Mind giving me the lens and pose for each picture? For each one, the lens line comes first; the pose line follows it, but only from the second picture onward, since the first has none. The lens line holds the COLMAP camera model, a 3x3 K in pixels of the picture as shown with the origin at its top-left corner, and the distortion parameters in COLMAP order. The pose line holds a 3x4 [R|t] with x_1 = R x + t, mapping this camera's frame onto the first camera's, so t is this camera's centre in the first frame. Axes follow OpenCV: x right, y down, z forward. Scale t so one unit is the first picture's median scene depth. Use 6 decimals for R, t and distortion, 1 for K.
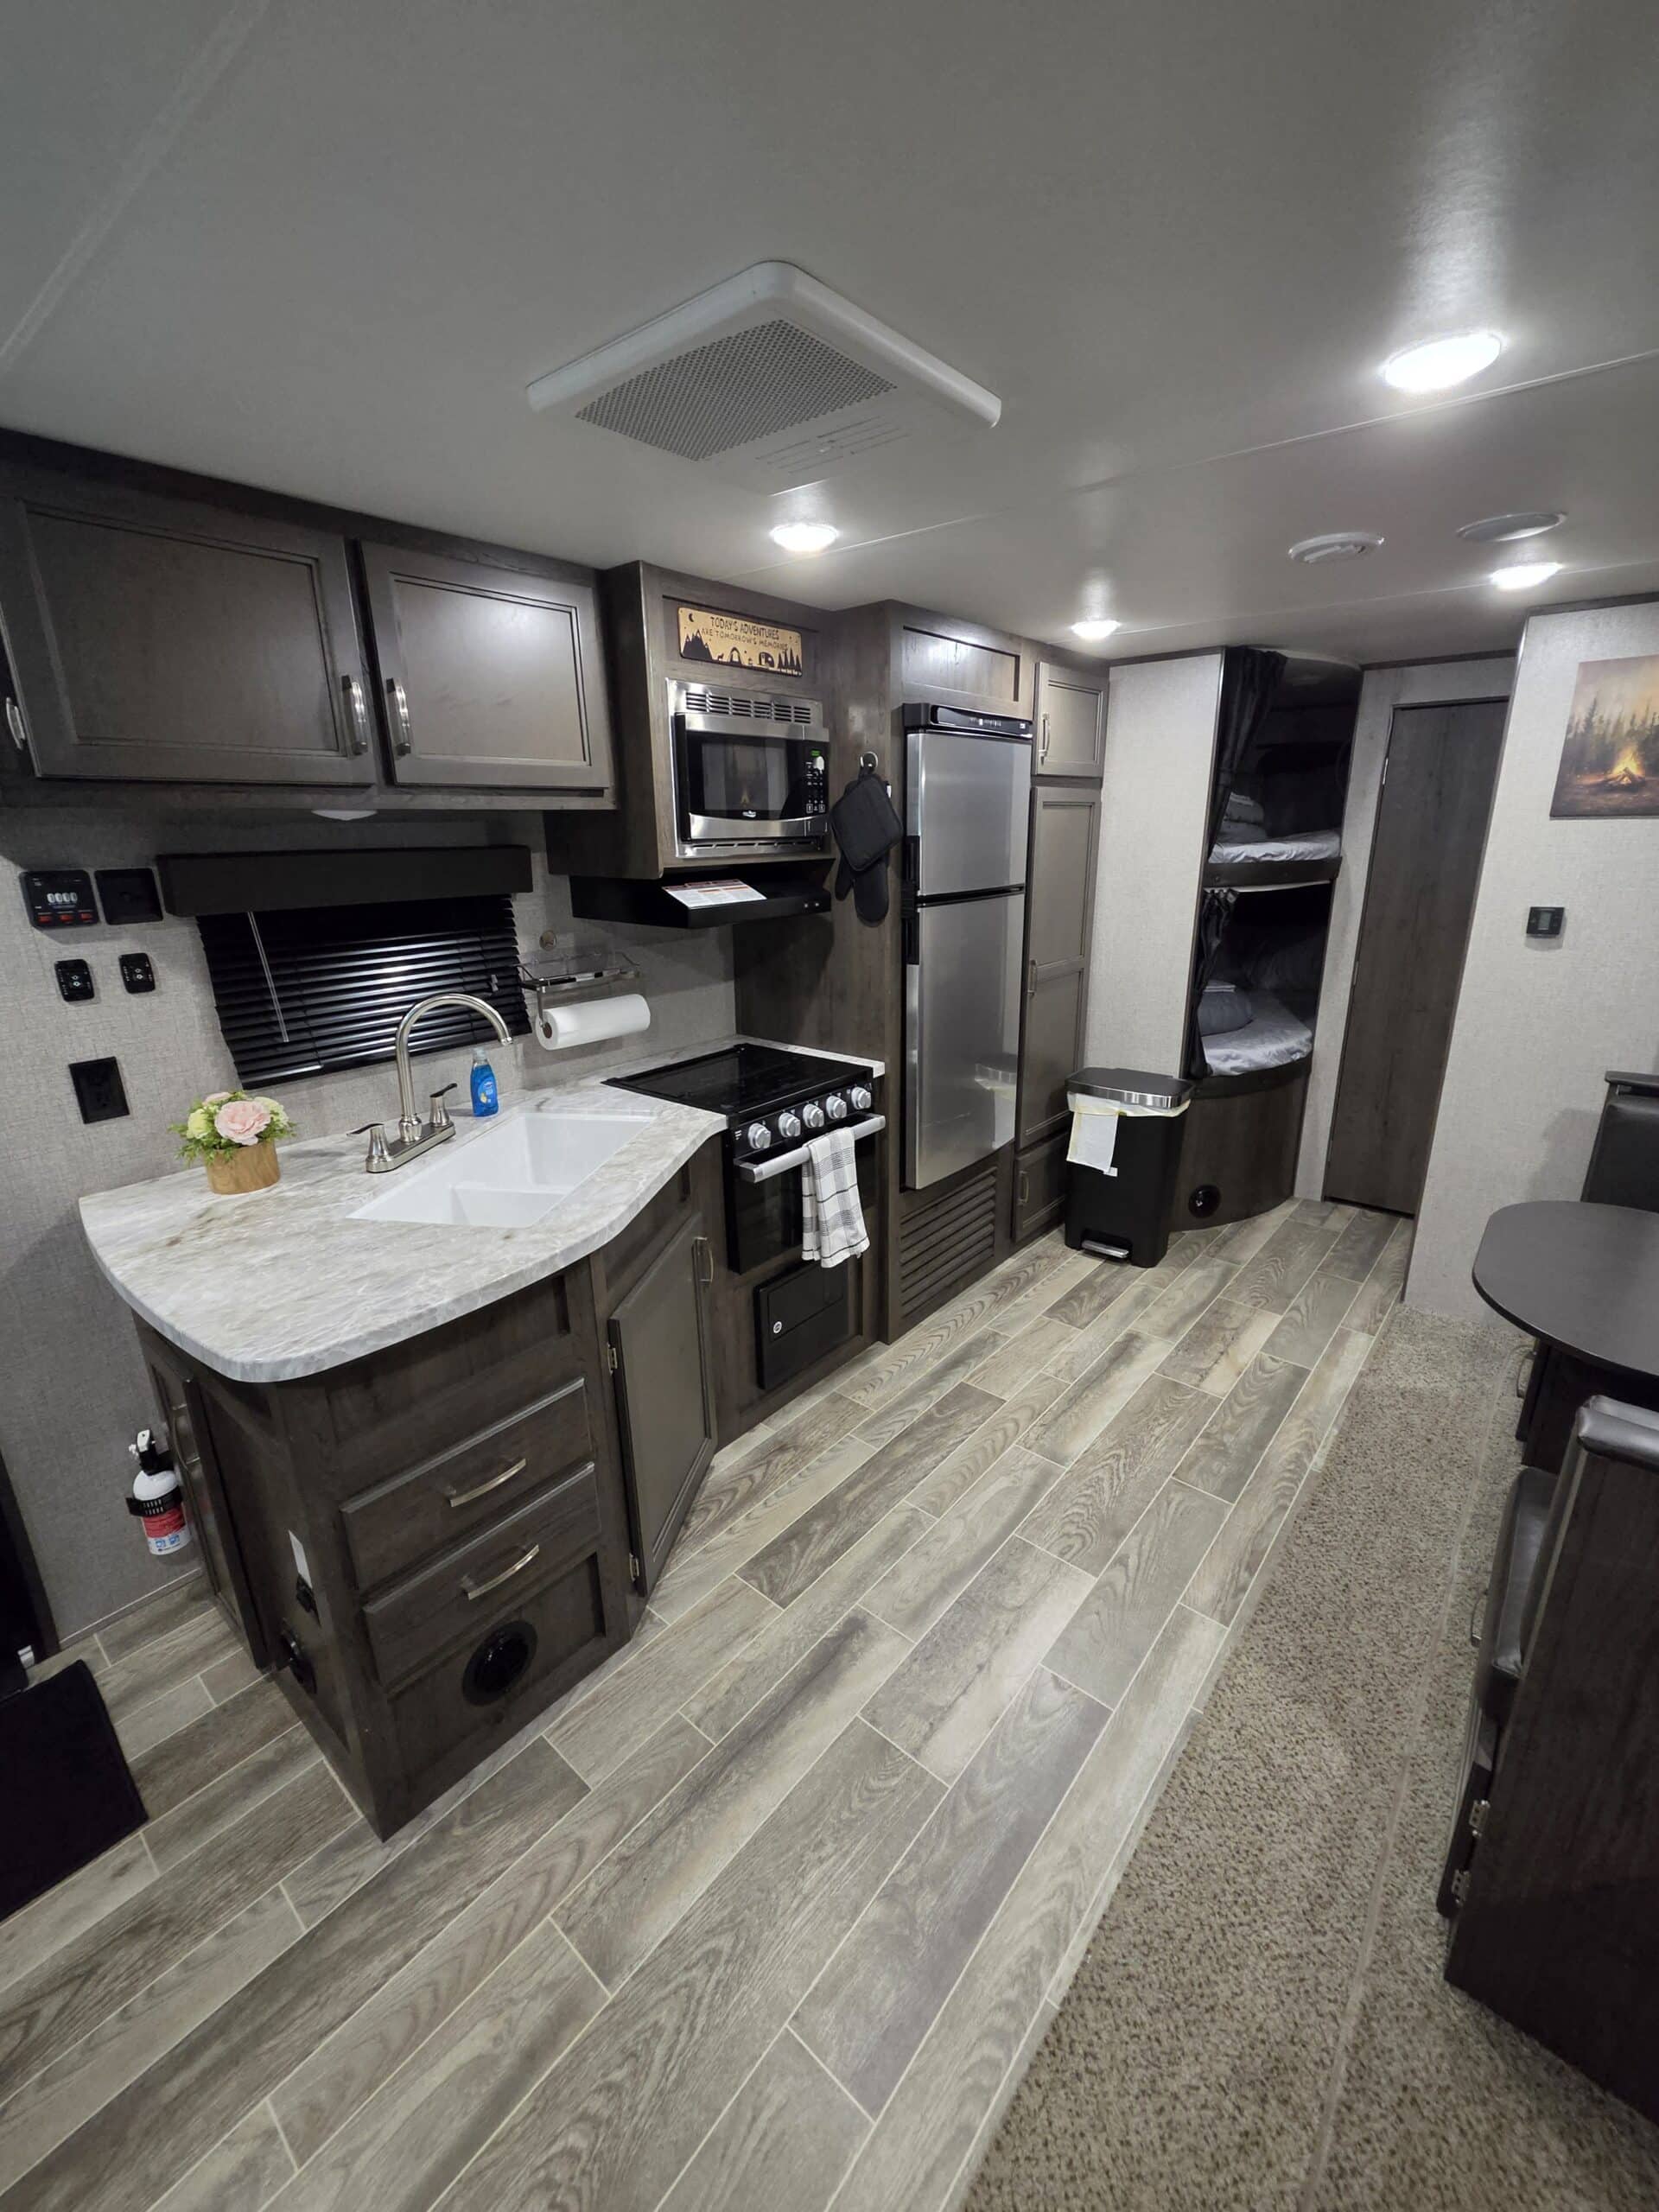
lens RADIAL K [[903.0, 0, 835.7], [0, 903.0, 1100.0], [0, 0, 1]] dist [0.001755, 0.000481]
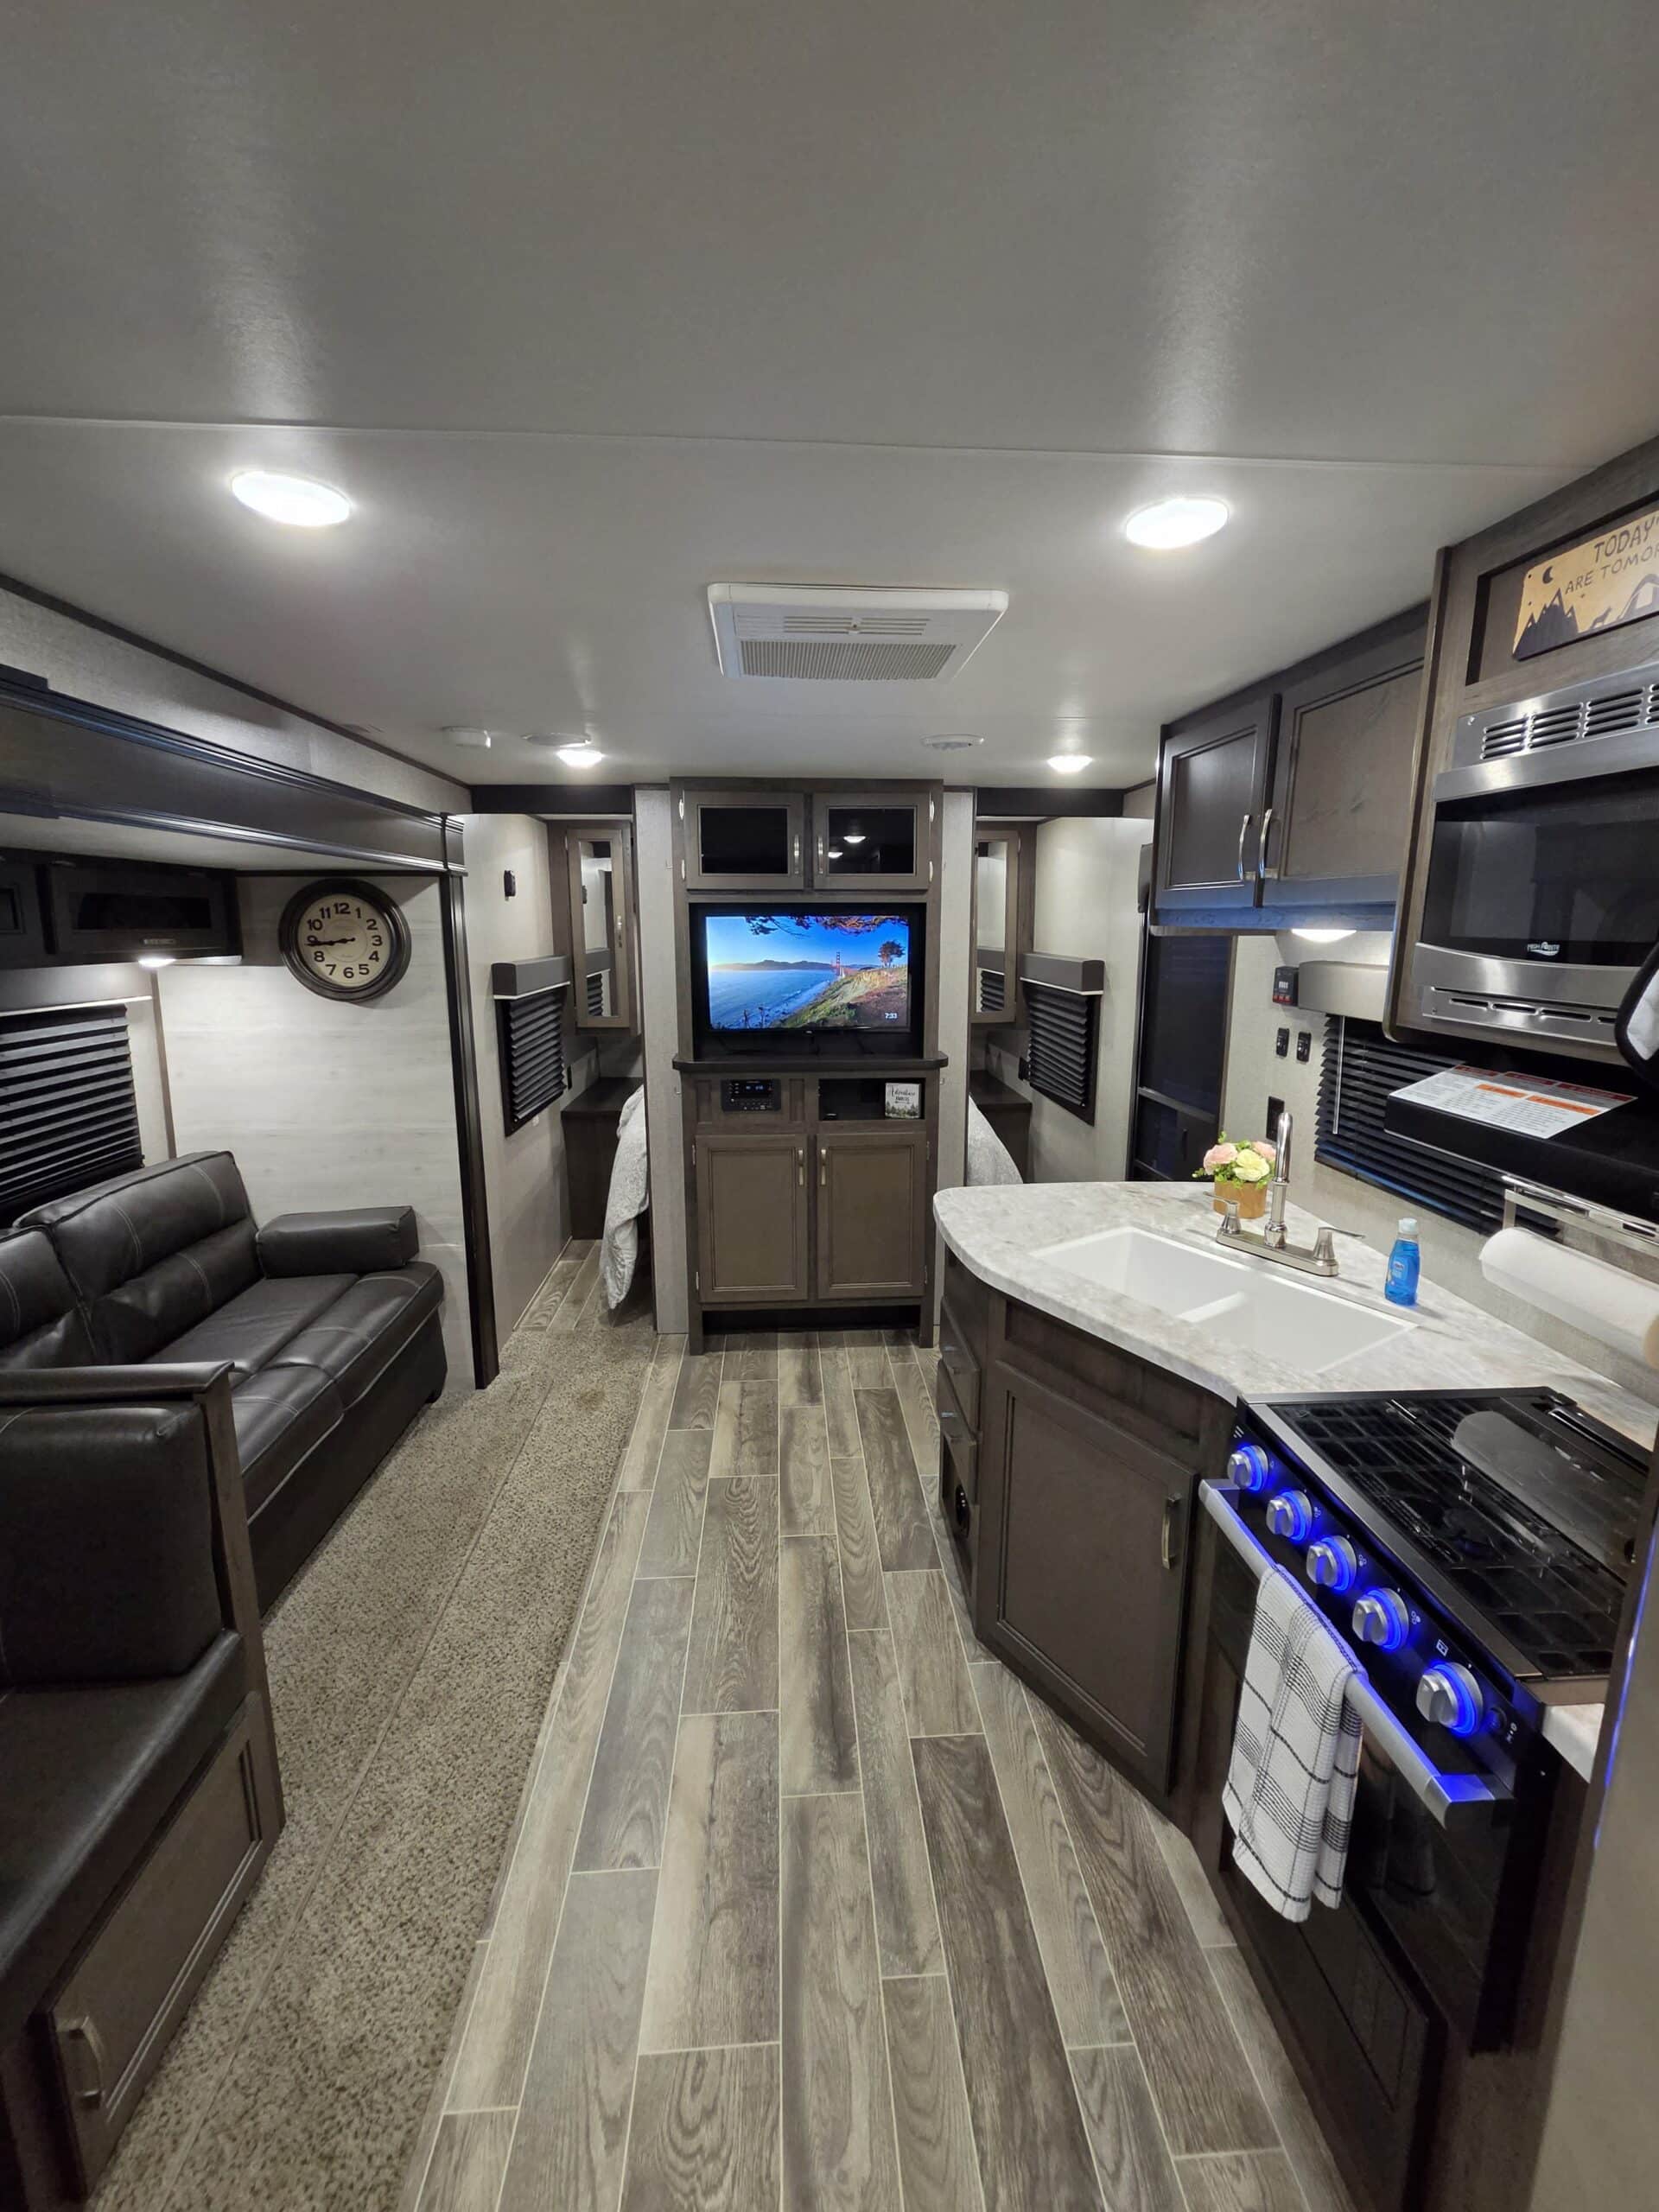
lens RADIAL K [[915.7, 0, 840.8], [0, 915.7, 1095.9], [0, 0, 1]] dist [0.001595, 0.000535]
pose [[-0.717873, 0.142318, -0.681472, 0.589396], [-0.200589, 0.895084, 0.398231, -0.442923], [0.666650, 0.422575, -0.614010, 1.316674]]
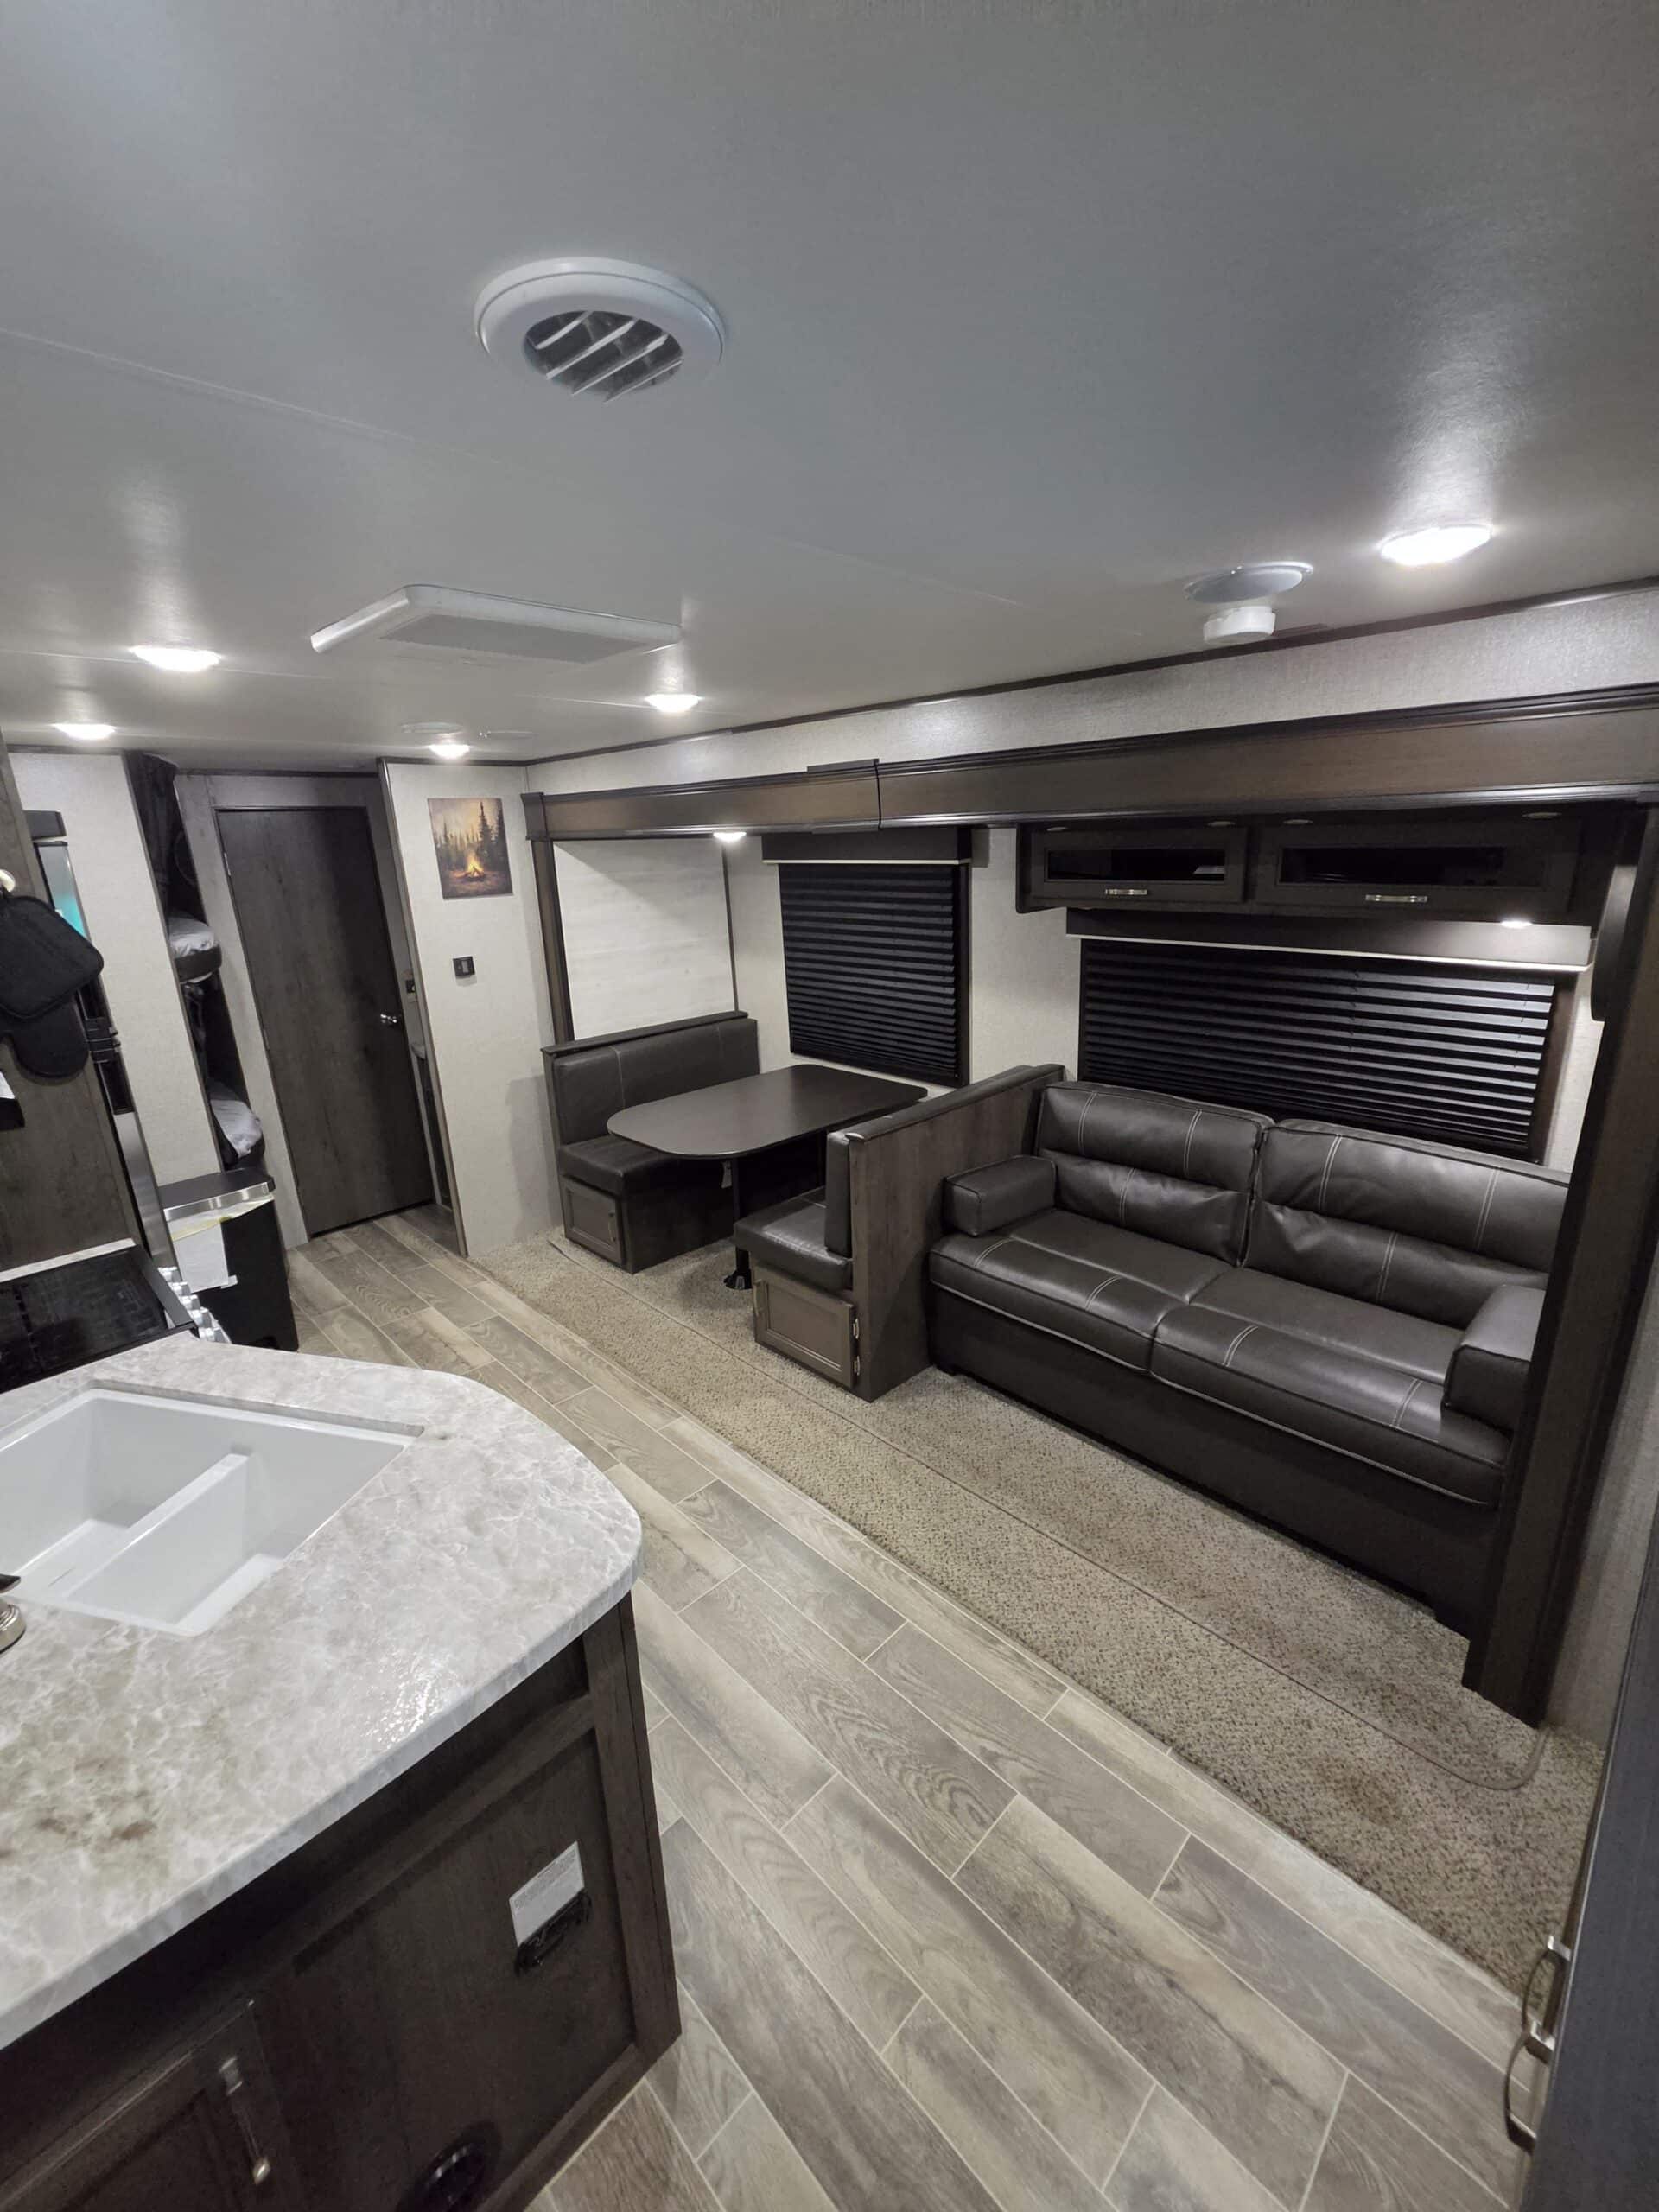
lens RADIAL K [[915.7, 0, 840.8], [0, 915.7, 1095.9], [0, 0, 1]] dist [0.001595, 0.000535]
pose [[0.087570, -0.266599, 0.959821, -0.926855], [0.326818, 0.917881, 0.225133, -0.194297], [-0.941022, 0.293972, 0.167508, 0.319161]]
